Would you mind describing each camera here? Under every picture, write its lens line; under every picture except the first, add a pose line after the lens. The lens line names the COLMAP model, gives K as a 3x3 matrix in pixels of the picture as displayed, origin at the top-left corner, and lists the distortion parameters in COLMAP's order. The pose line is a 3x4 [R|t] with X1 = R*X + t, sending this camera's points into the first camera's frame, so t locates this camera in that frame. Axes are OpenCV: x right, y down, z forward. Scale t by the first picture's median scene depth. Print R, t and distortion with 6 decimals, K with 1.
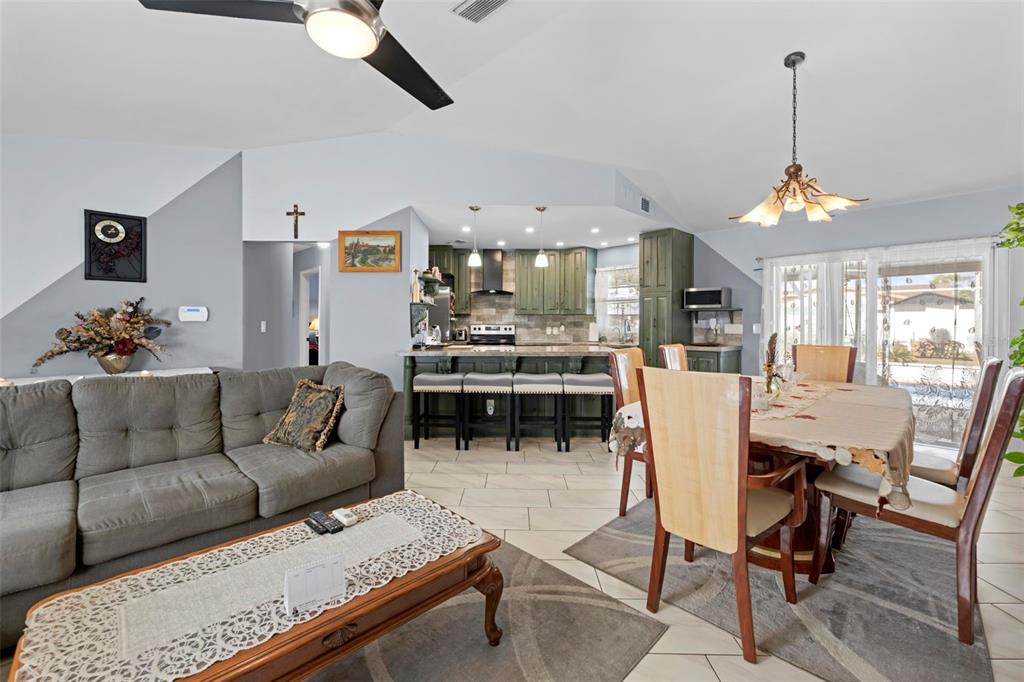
lens RADIAL K [[419.8, 0, 507.5], [0, 419.8, 324.8], [0, 0, 1]] dist [0.000055, -0.000001]
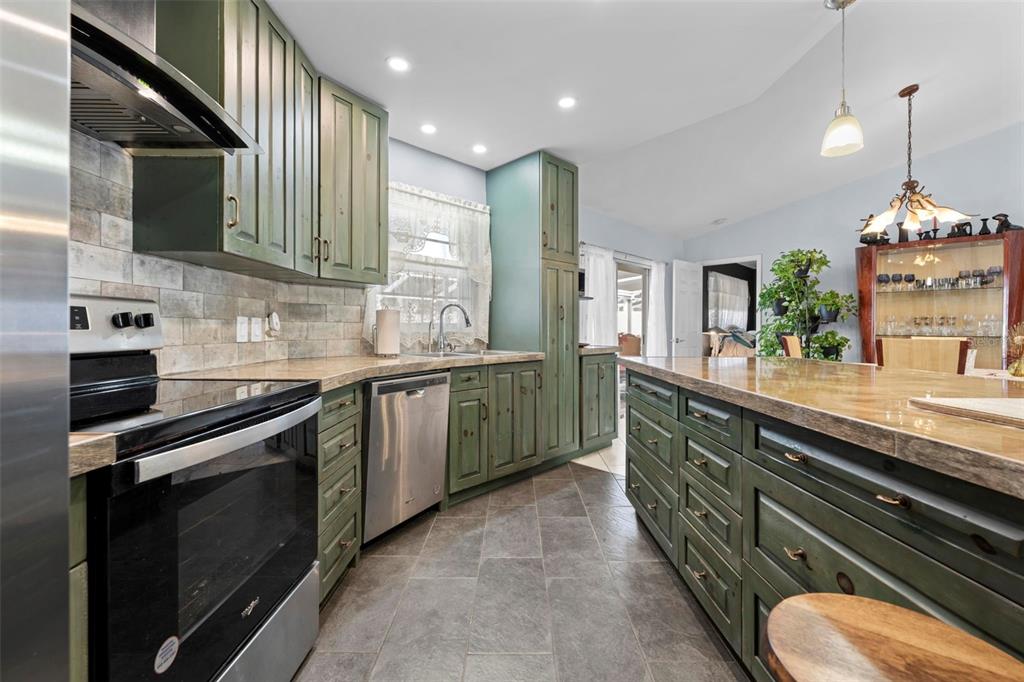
lens RADIAL K [[414.1, 0, 509.0], [0, 414.1, 333.3], [0, 0, 1]] dist [-0.001116, -0.000246]
pose [[-0.008728, -0.013684, 0.999868, -0.241716], [-0.002073, 0.999904, 0.013666, 0.016498], [-0.999960, -0.001954, -0.008755, 1.087731]]
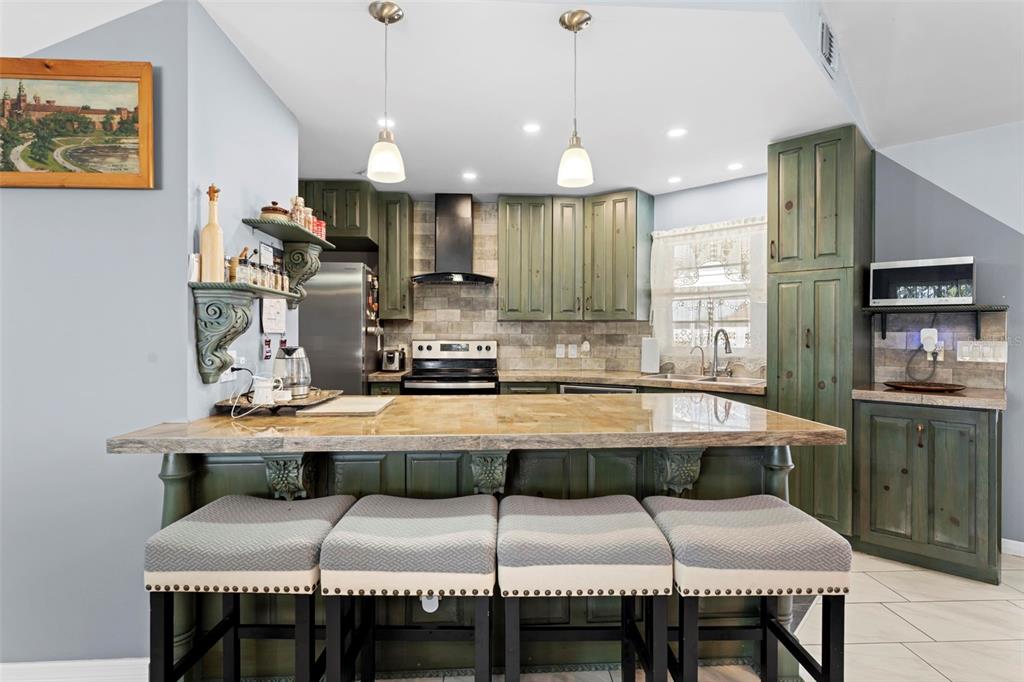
lens RADIAL K [[505.0, 0, 513.3], [0, 505.0, 338.1], [0, 0, 1]] dist [-0.000930, -0.000181]
pose [[0.998467, -0.001327, 0.055333, 0.003562], [0.000968, 0.999978, 0.006512, -0.008779], [-0.055341, -0.006449, 0.998447, 0.477693]]
